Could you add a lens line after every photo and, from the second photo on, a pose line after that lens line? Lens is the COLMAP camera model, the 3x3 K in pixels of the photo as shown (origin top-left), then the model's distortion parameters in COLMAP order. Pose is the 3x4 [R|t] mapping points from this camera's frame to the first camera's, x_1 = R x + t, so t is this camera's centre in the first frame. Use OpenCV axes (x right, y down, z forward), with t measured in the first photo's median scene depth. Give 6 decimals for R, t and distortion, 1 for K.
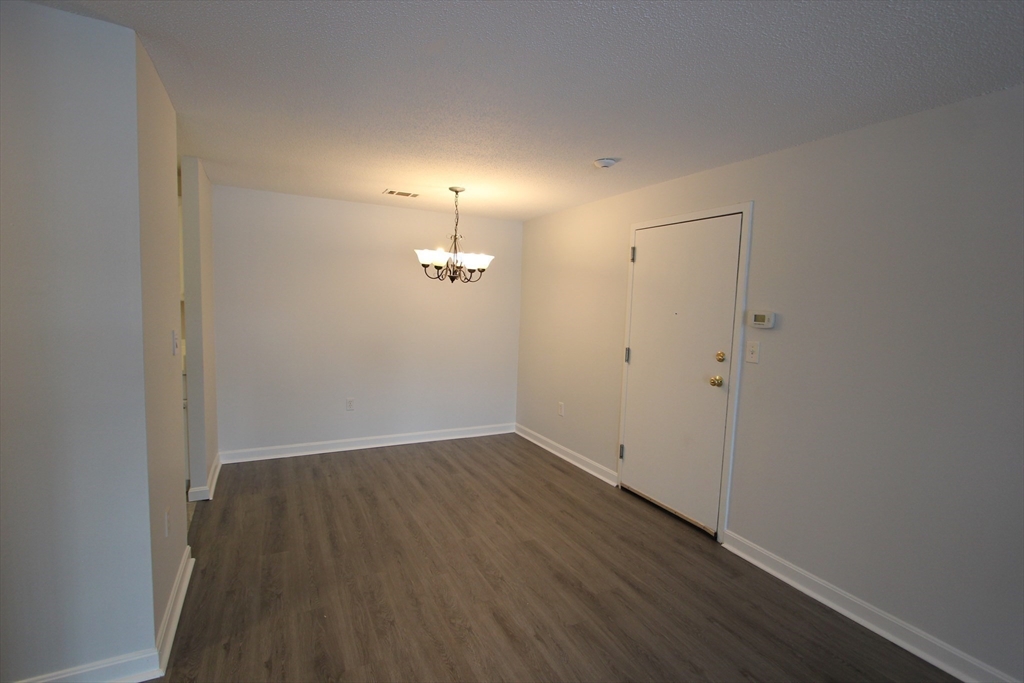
lens RADIAL K [[472.9, 0, 512.0], [0, 472.9, 341.5], [0, 0, 1]] dist [-0.017223, 0.000649]
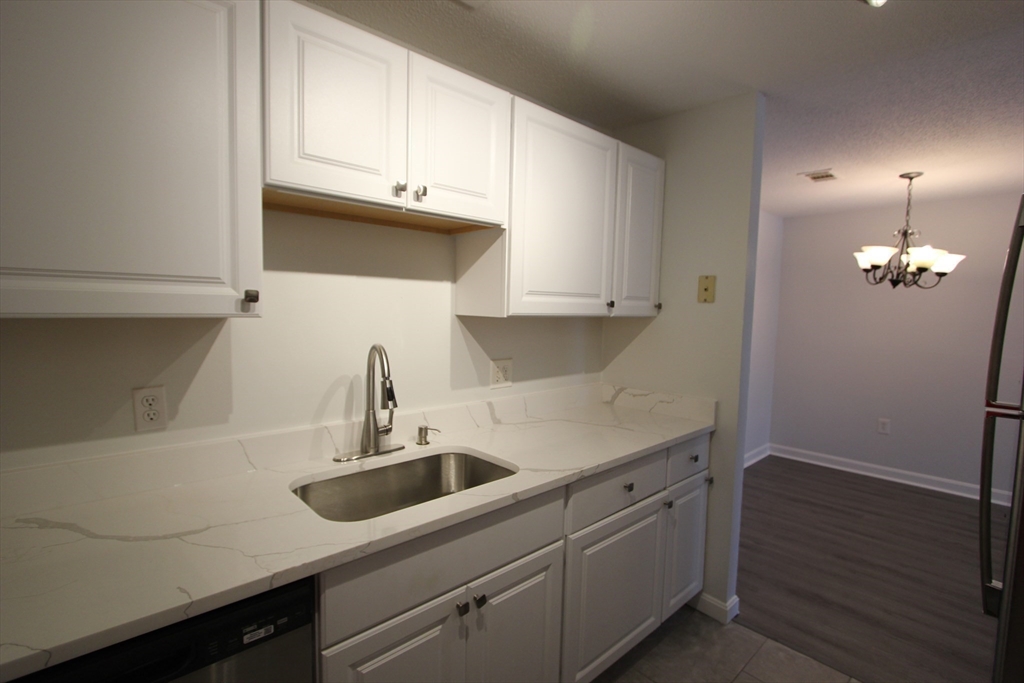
lens RADIAL K [[472.9, 0, 512.0], [0, 472.9, 341.5], [0, 0, 1]] dist [-0.017223, 0.000649]
pose [[0.967419, -0.034566, 0.250808, -1.017251], [0.033974, 0.999400, 0.006689, -0.061422], [-0.250889, 0.002050, 0.968014, 0.396185]]
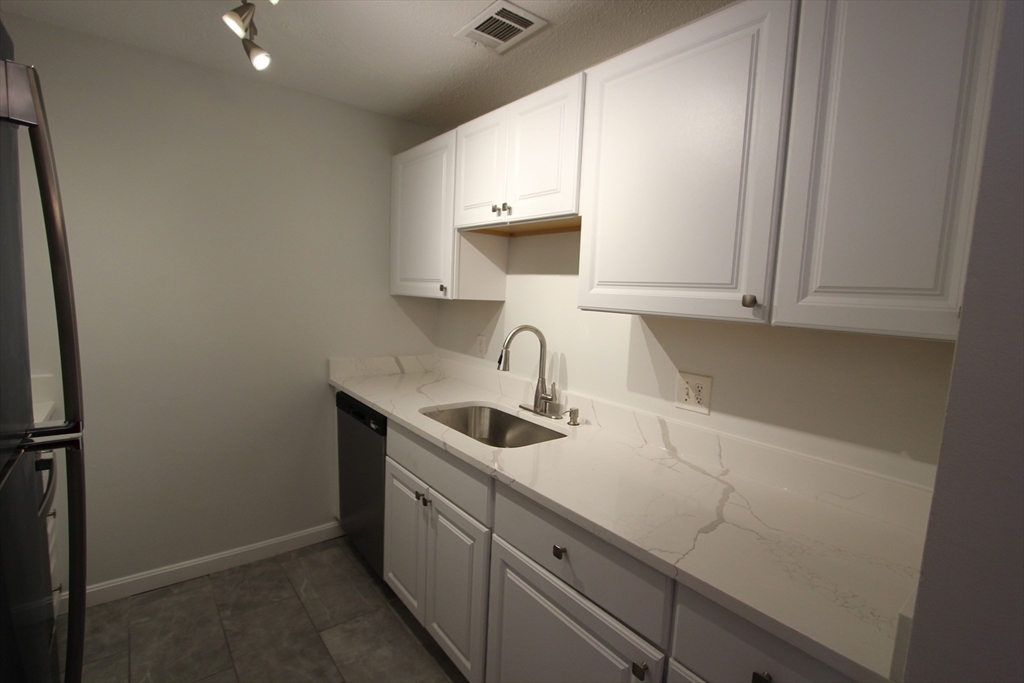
lens RADIAL K [[472.9, 0, 512.0], [0, 472.9, 341.5], [0, 0, 1]] dist [-0.017223, 0.000649]
pose [[0.187850, 0.079251, -0.978995, -0.486579], [-0.116320, 0.991520, 0.057945, -0.071944], [0.975286, 0.102992, 0.195475, 0.707244]]
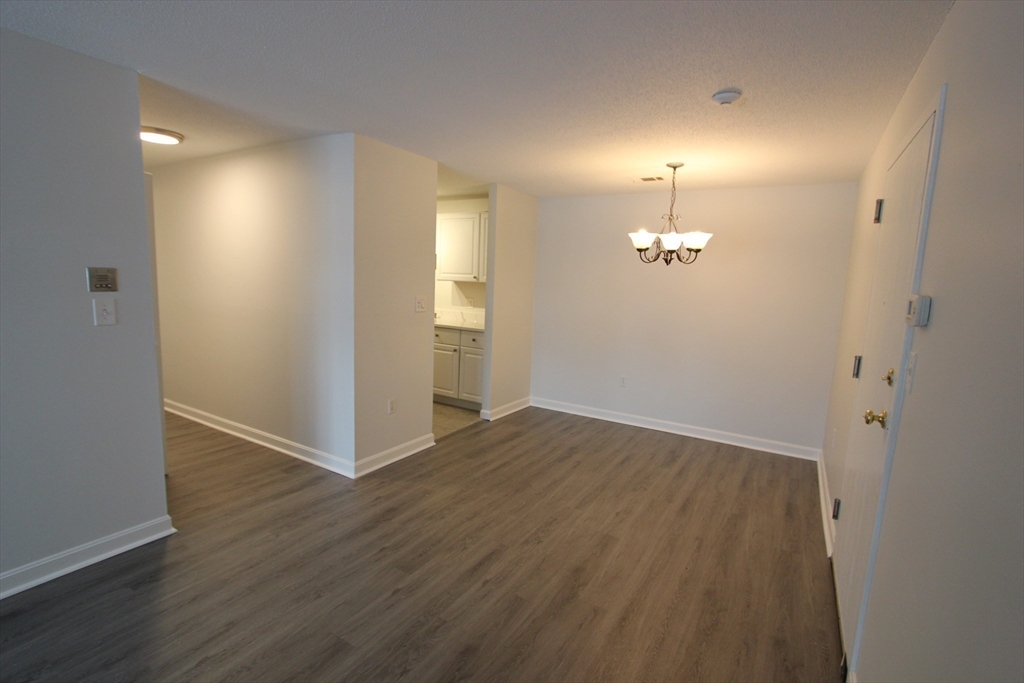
lens RADIAL K [[472.9, 0, 512.0], [0, 472.9, 341.5], [0, 0, 1]] dist [-0.017223, 0.000649]
pose [[0.519635, 0.100924, -0.848407, 0.553085], [-0.093044, 0.993778, 0.061229, -0.001554], [0.849307, 0.047123, 0.525792, 0.255859]]
